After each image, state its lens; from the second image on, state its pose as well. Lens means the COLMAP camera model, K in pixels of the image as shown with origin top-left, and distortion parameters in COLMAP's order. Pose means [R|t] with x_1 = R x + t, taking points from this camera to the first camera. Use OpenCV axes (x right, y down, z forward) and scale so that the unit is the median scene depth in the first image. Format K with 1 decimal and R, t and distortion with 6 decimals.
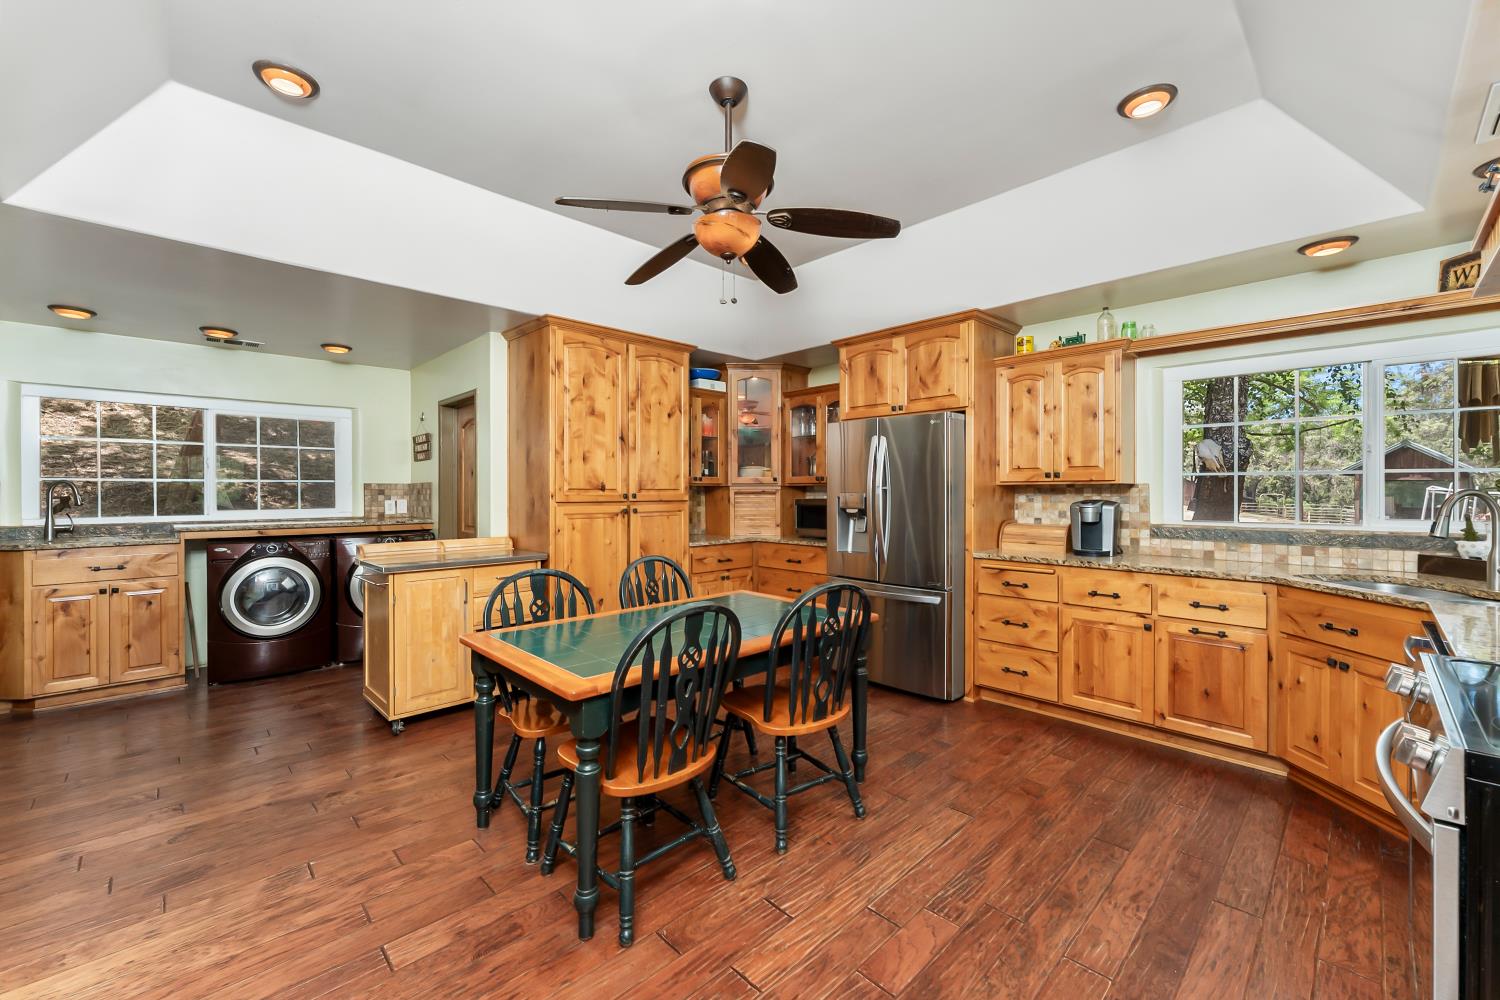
lens RADIAL K [[601.0, 0, 750.9], [0, 601.0, 495.3], [0, 0, 1]] dist [0.003563, -0.000985]
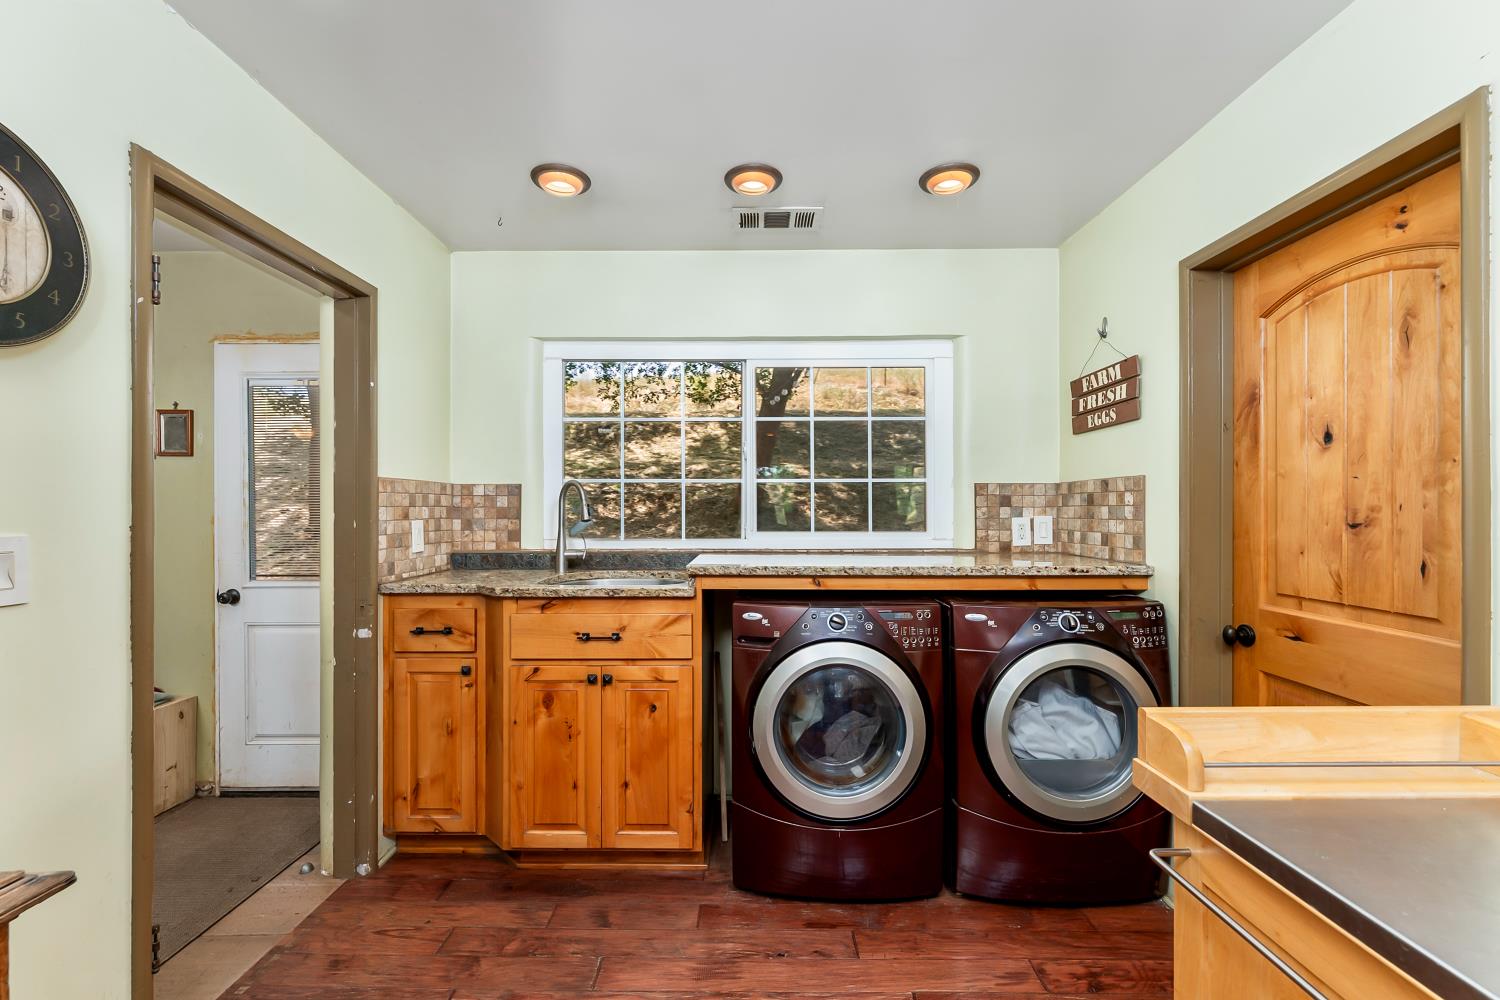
lens RADIAL K [[647.1, 0, 748.5], [0, 647.1, 505.1], [0, 0, 1]] dist [0.001117, 0.000047]
pose [[0.722665, -0.000821, -0.691198, -0.494923], [-0.006082, 0.999953, -0.007547, 0.004528], [0.691172, 0.009658, 0.722626, 0.586416]]
